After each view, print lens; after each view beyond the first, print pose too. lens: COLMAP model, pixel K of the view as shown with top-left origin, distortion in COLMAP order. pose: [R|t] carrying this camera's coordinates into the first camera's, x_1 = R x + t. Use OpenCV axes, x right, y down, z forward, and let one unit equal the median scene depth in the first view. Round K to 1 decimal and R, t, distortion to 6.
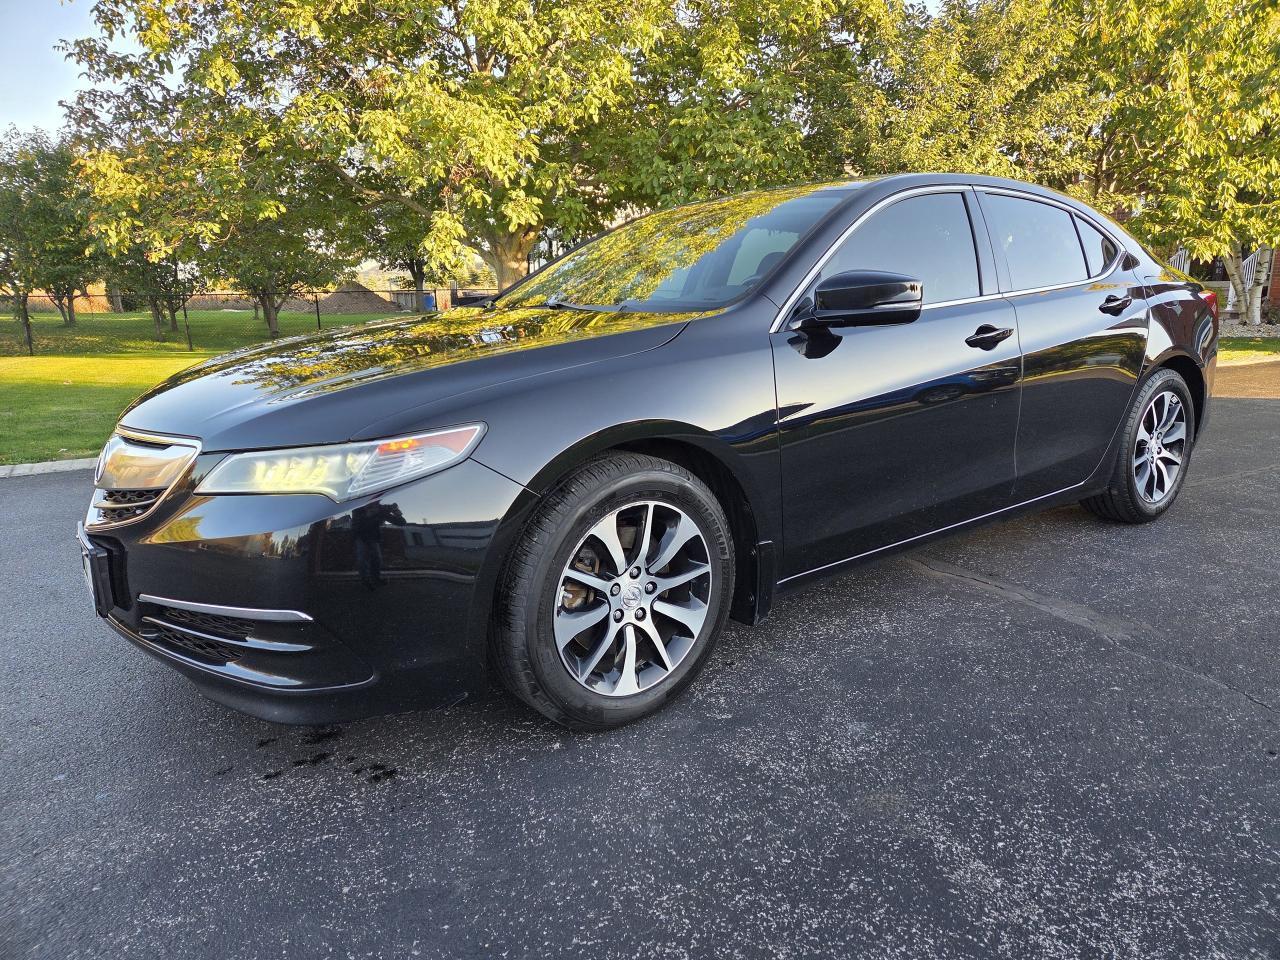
lens RADIAL K [[838.6, 0, 645.4], [0, 838.6, 477.6], [0, 0, 1]] dist [0.077235, -0.066564]
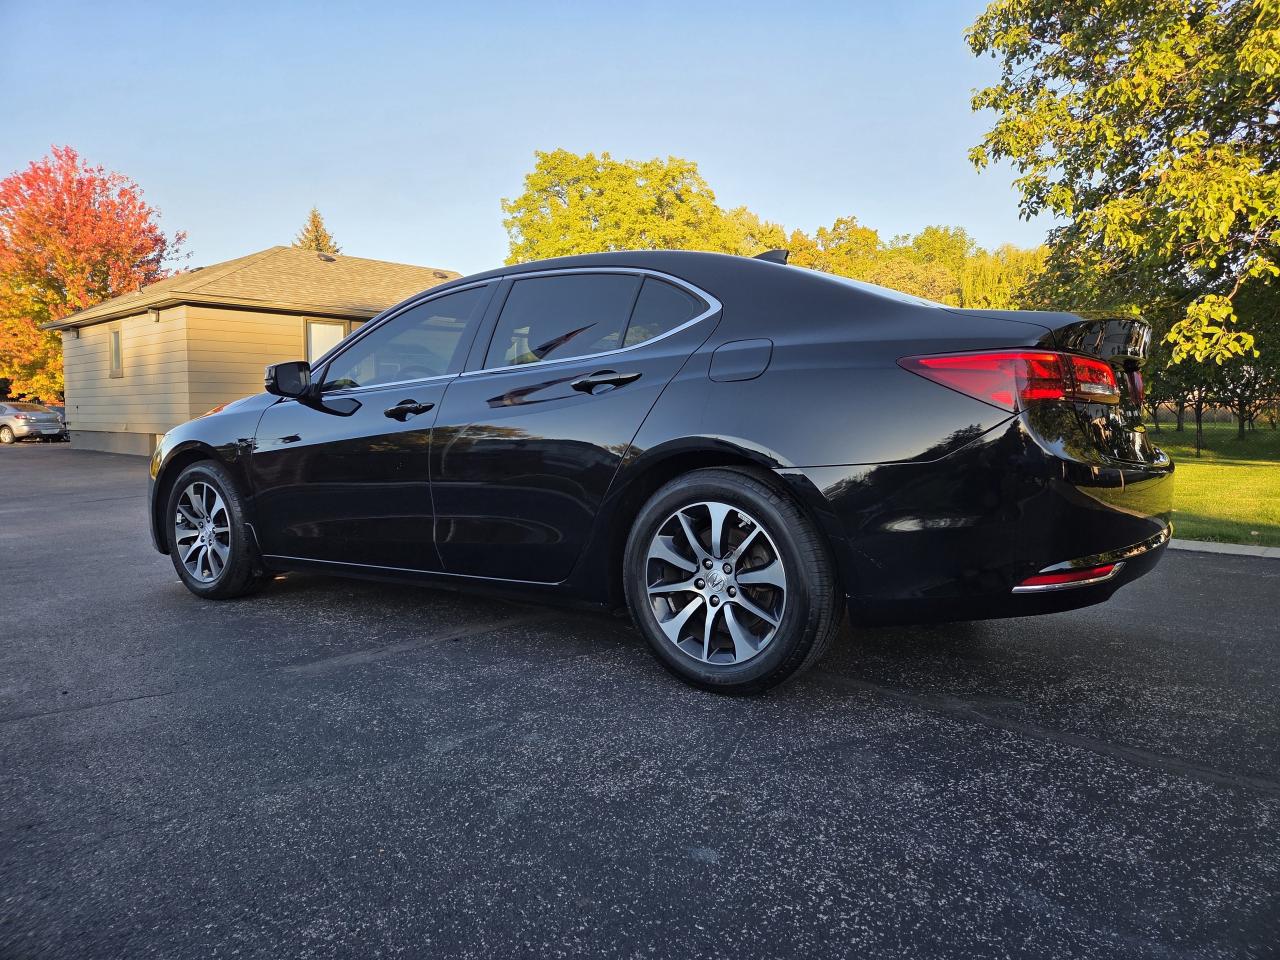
lens RADIAL K [[838.6, 0, 645.4], [0, 838.6, 477.6], [0, 0, 1]] dist [0.077235, -0.066564]
pose [[0.308866, 0.074531, -0.948181, 0.448764], [-0.194282, 0.980848, 0.013812, -0.043178], [0.931051, 0.179949, 0.317430, 0.266171]]
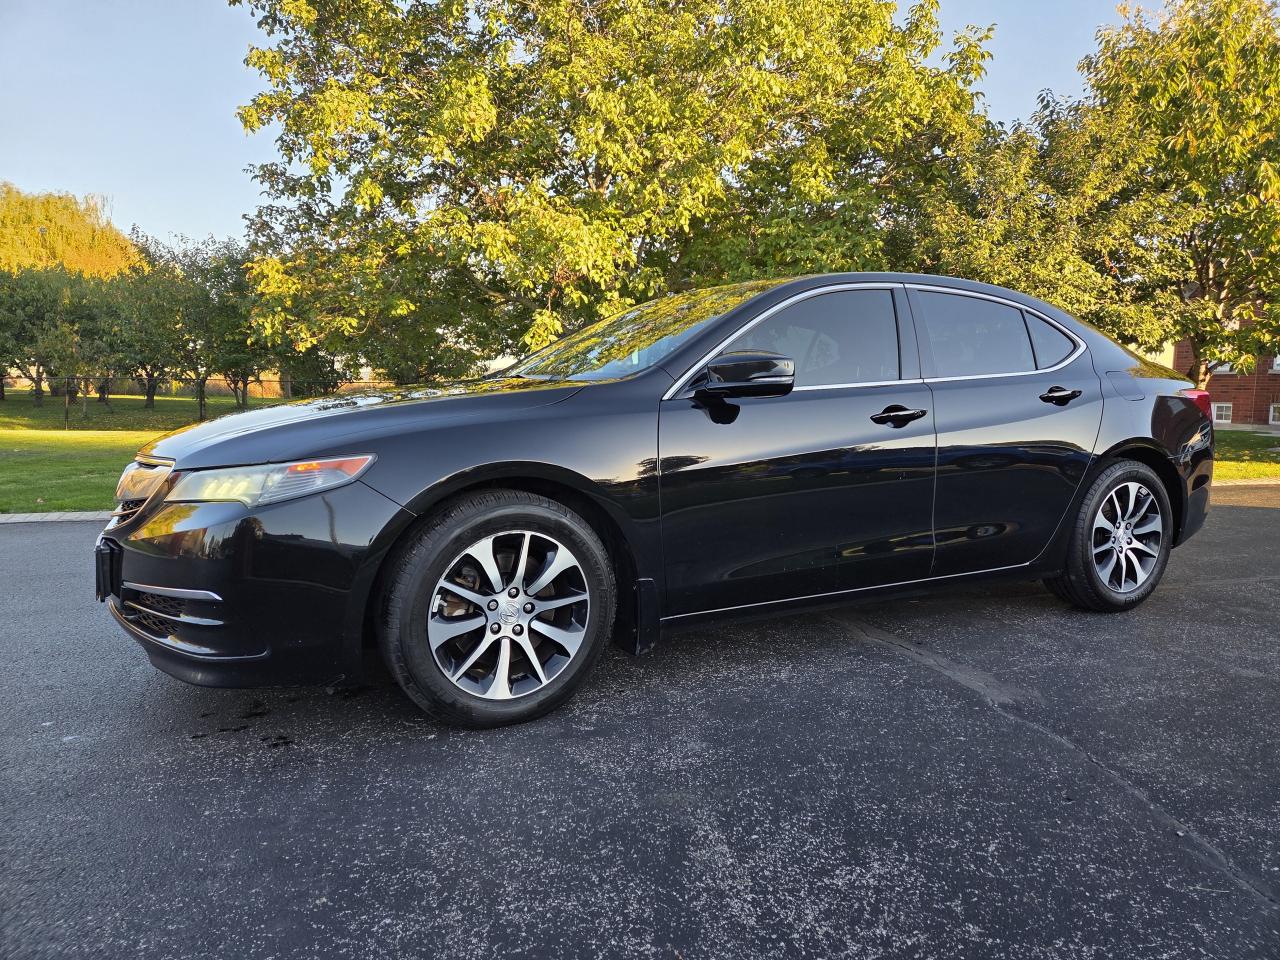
lens RADIAL K [[838.6, 0, 645.4], [0, 838.6, 477.6], [0, 0, 1]] dist [0.077235, -0.066564]
pose [[0.987772, 0.043551, -0.149697, 0.069131], [-0.060362, 0.992135, -0.109657, 0.014594], [0.143744, 0.117352, 0.982632, -0.029965]]
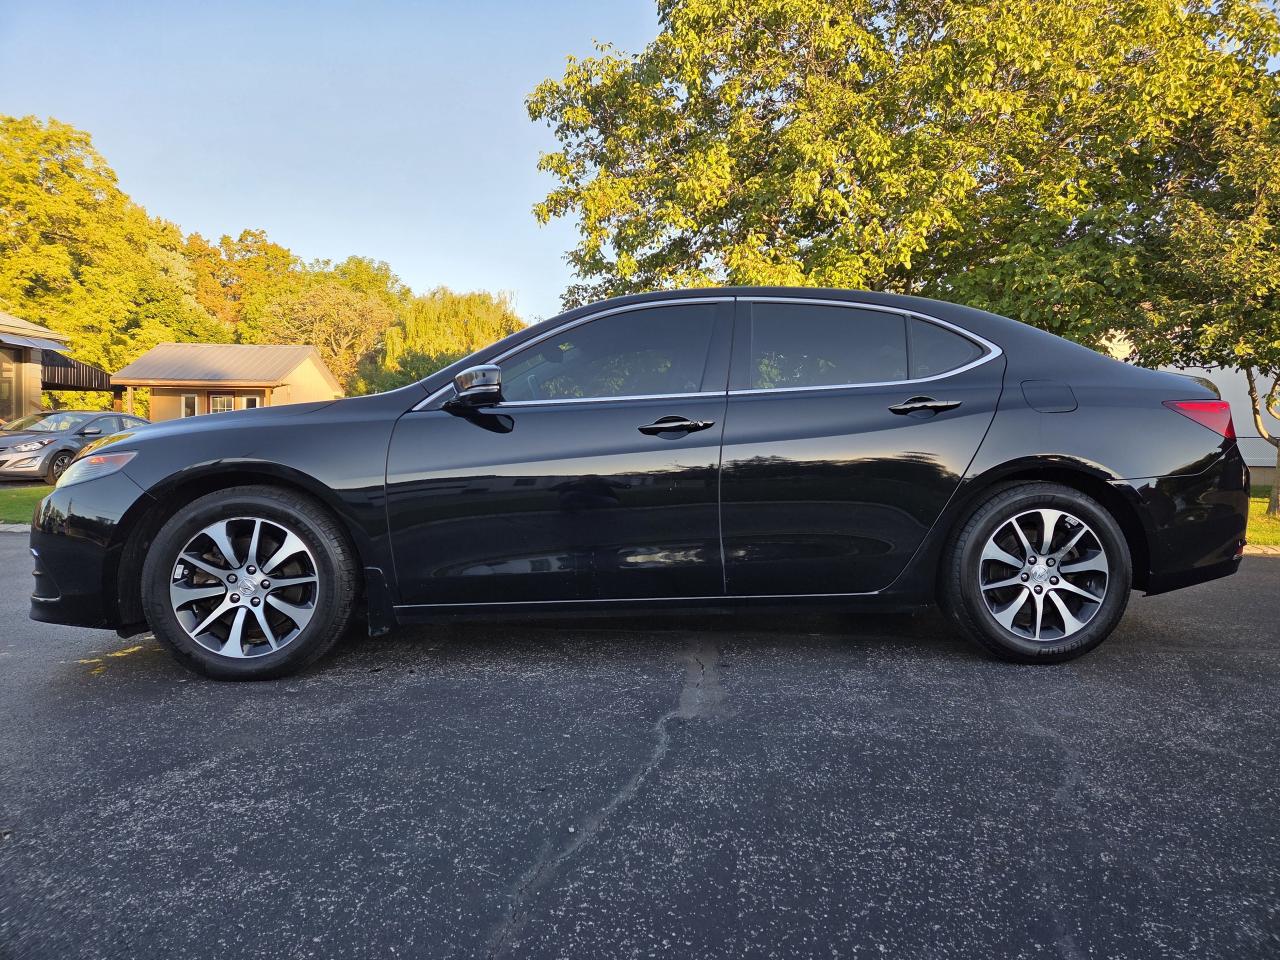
lens RADIAL K [[847.1, 0, 650.7], [0, 847.1, 476.6], [0, 0, 1]] dist [0.079580, -0.074982]
pose [[0.837897, 0.037259, -0.544556, 0.271220], [-0.133565, 0.981333, -0.138370, 0.014256], [0.529235, 0.188673, 0.827232, 0.027080]]
